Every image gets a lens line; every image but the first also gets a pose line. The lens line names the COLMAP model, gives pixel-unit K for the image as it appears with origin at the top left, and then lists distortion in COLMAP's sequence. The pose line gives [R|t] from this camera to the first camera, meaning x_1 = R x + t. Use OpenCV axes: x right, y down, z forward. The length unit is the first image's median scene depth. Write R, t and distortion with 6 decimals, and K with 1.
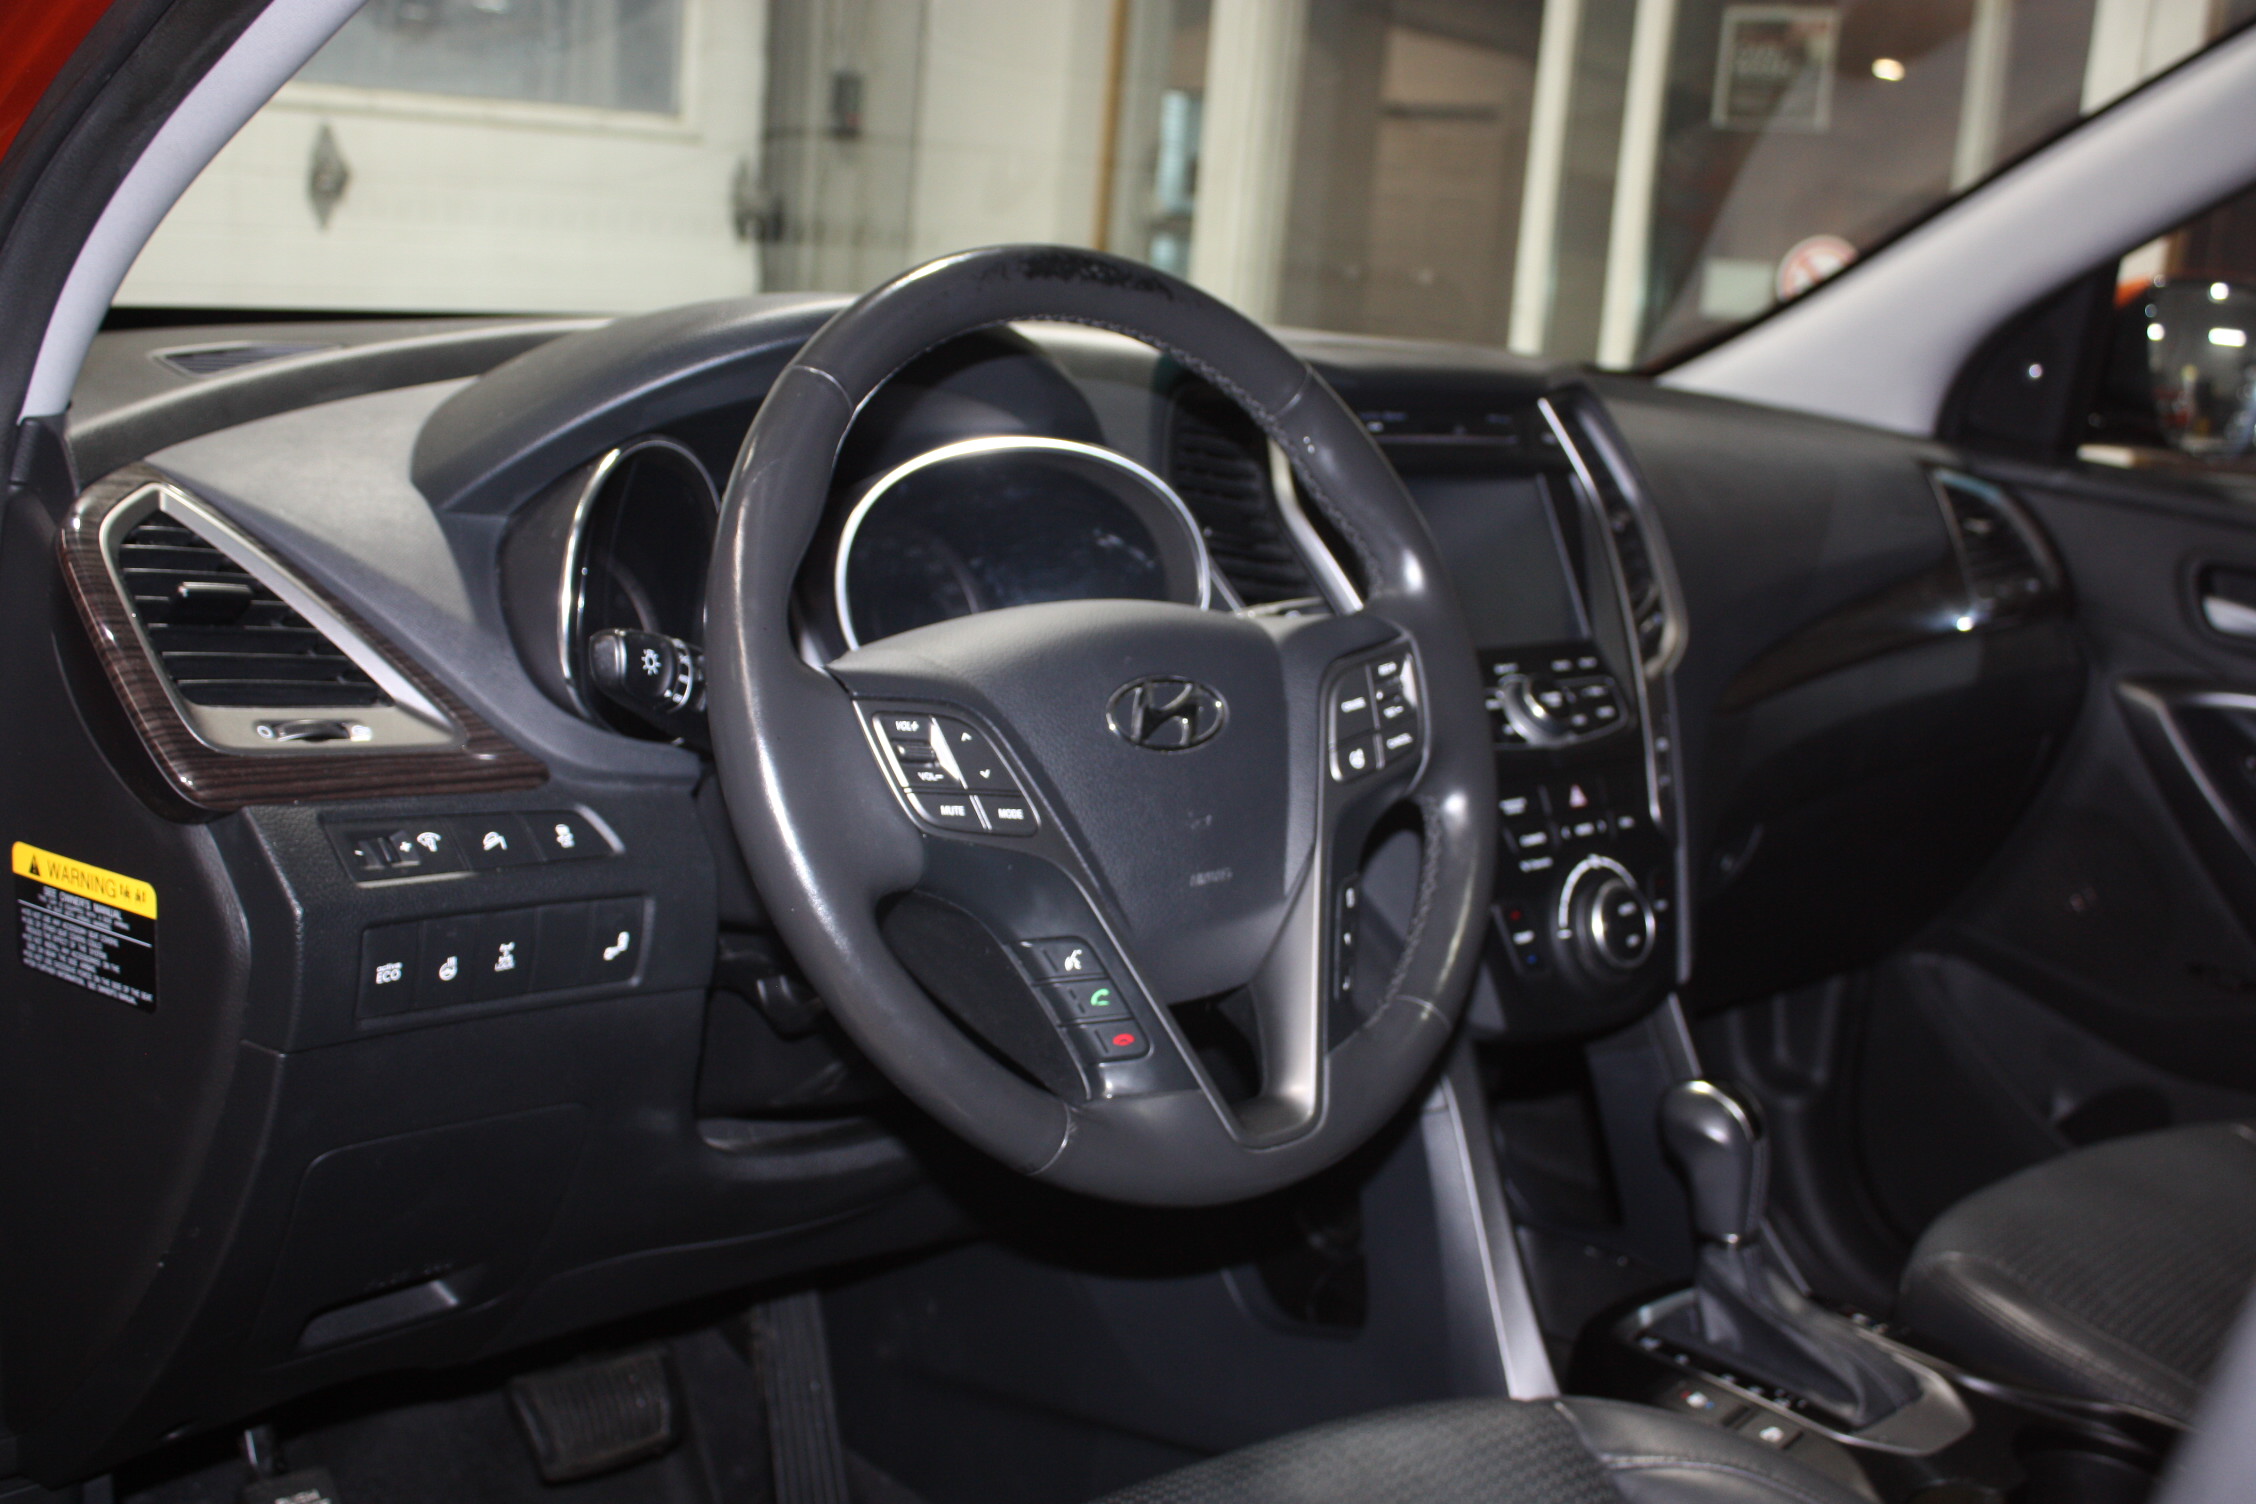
lens RADIAL K [[2413.4, 0, 1125.9], [0, 2413.4, 751.4], [0, 0, 1]] dist [0.006700, 0.000000]
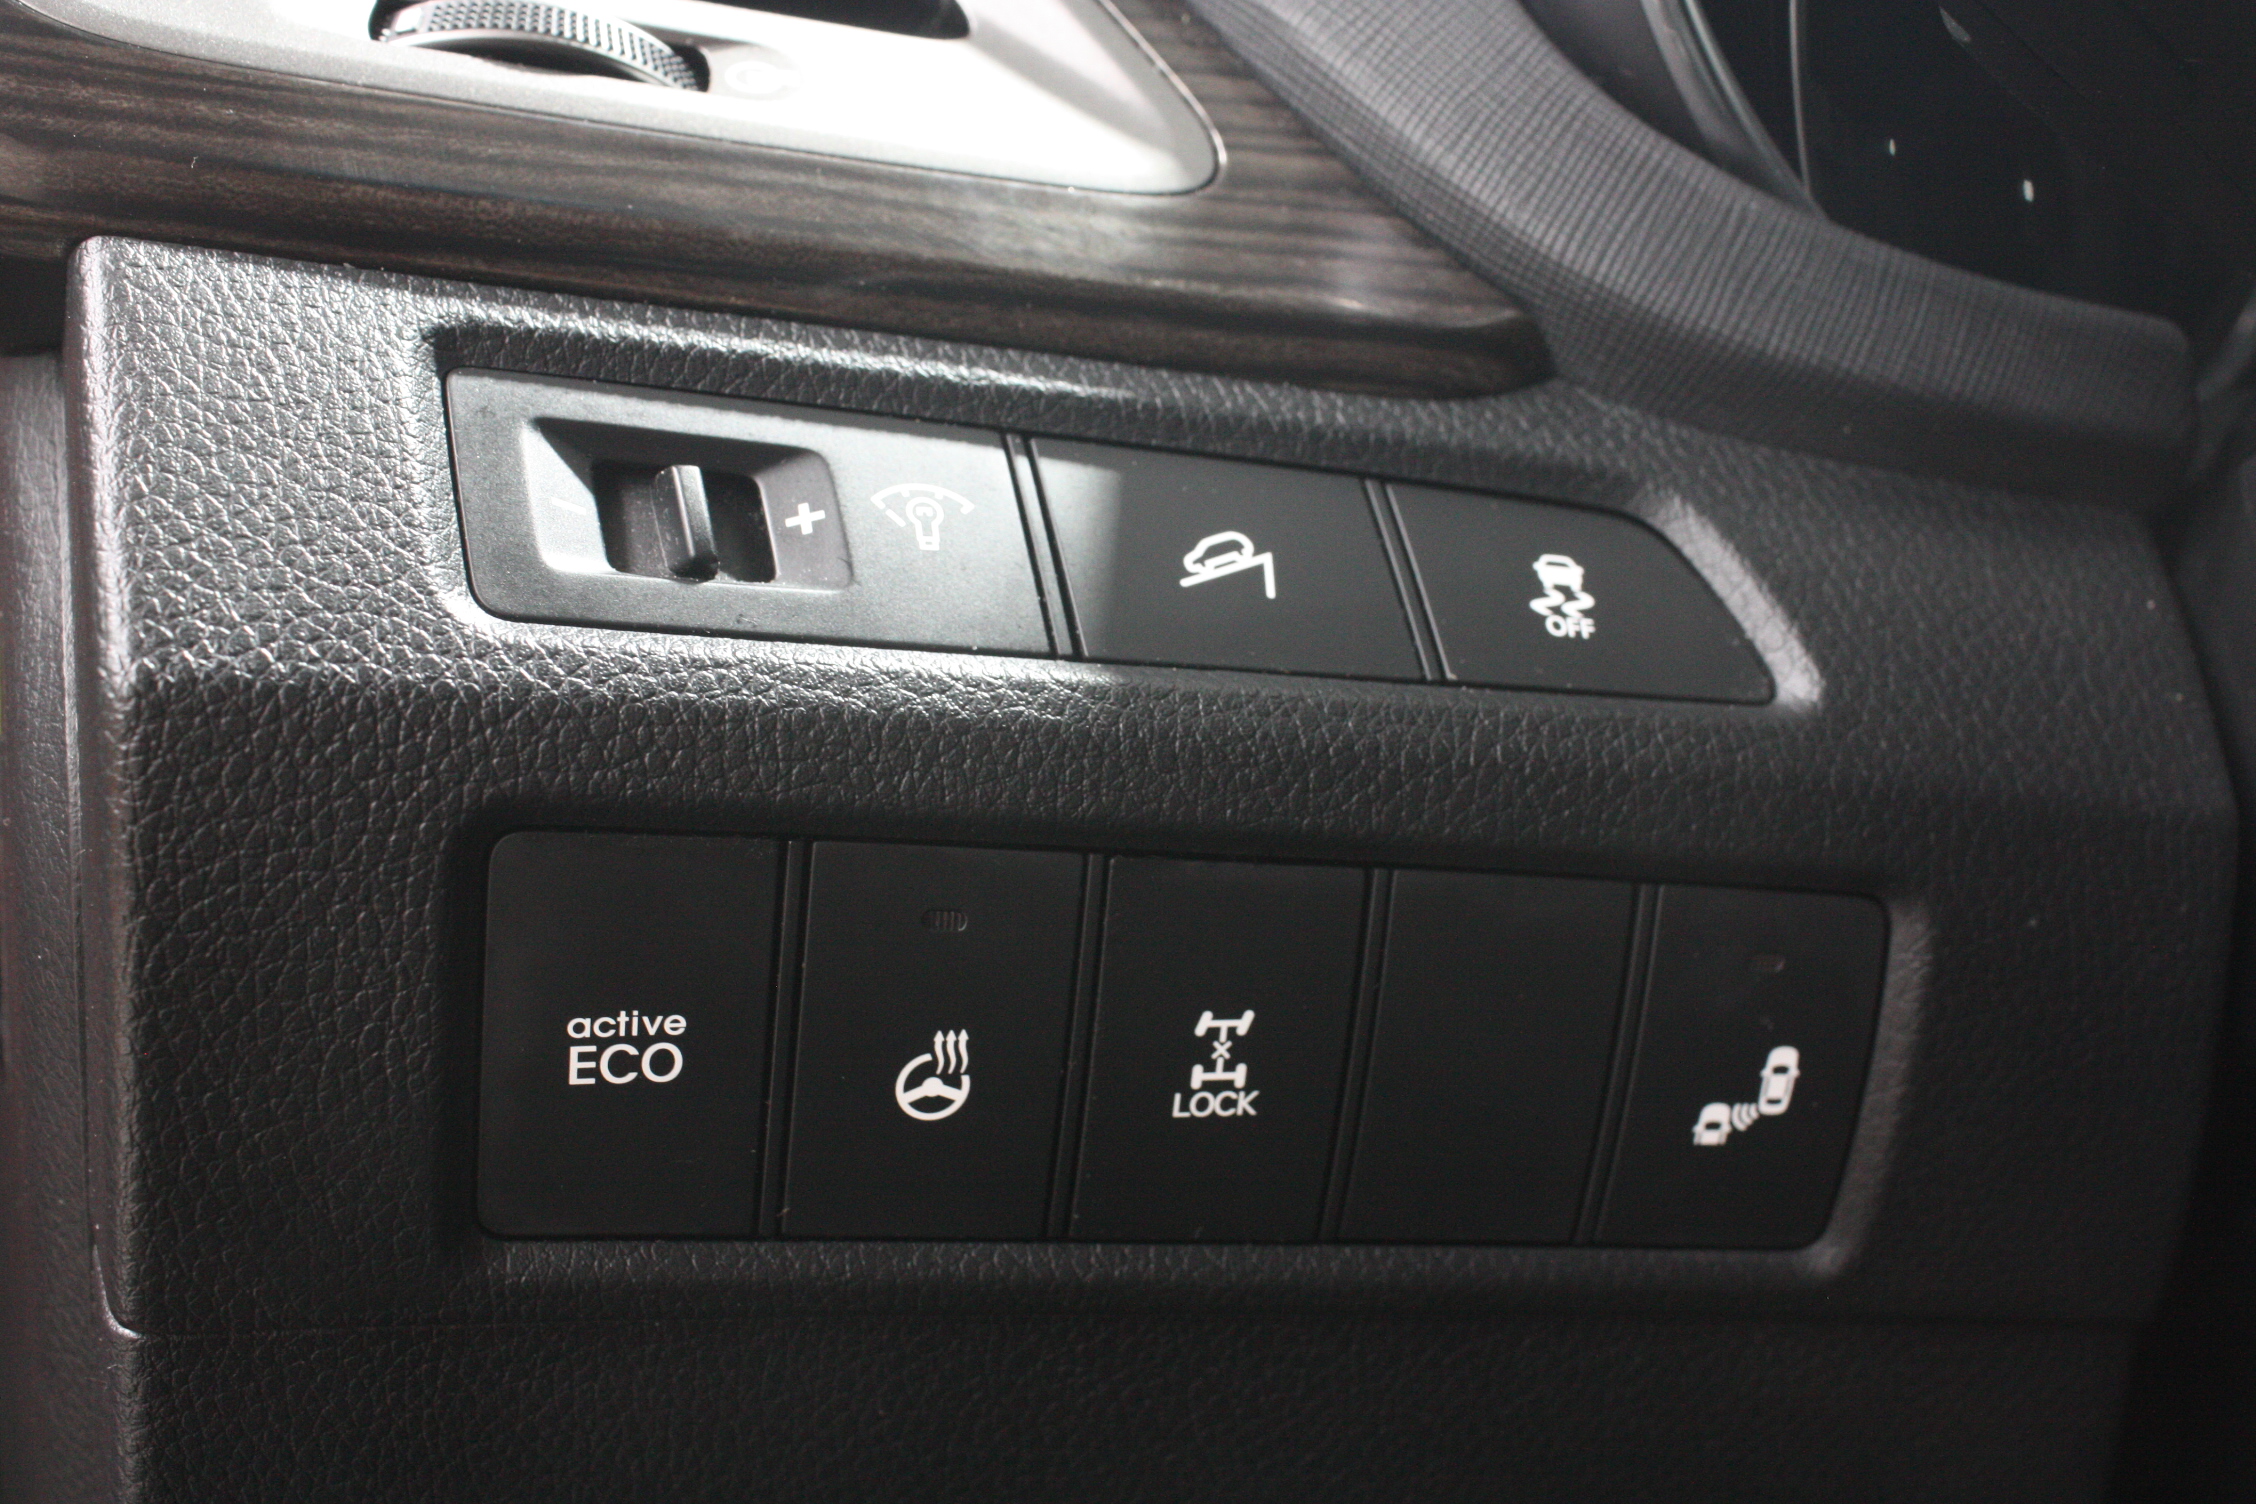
lens RADIAL K [[2922.7, 0, 1126.9], [0, 2922.7, 751.7], [0, 0, 1]] dist [-0.018751, 0.000000]
pose [[0.843436, 0.074385, -0.532055, -0.118114], [-0.102796, 0.994414, -0.023932, 0.062933], [0.527303, 0.074878, 0.846371, 0.756699]]
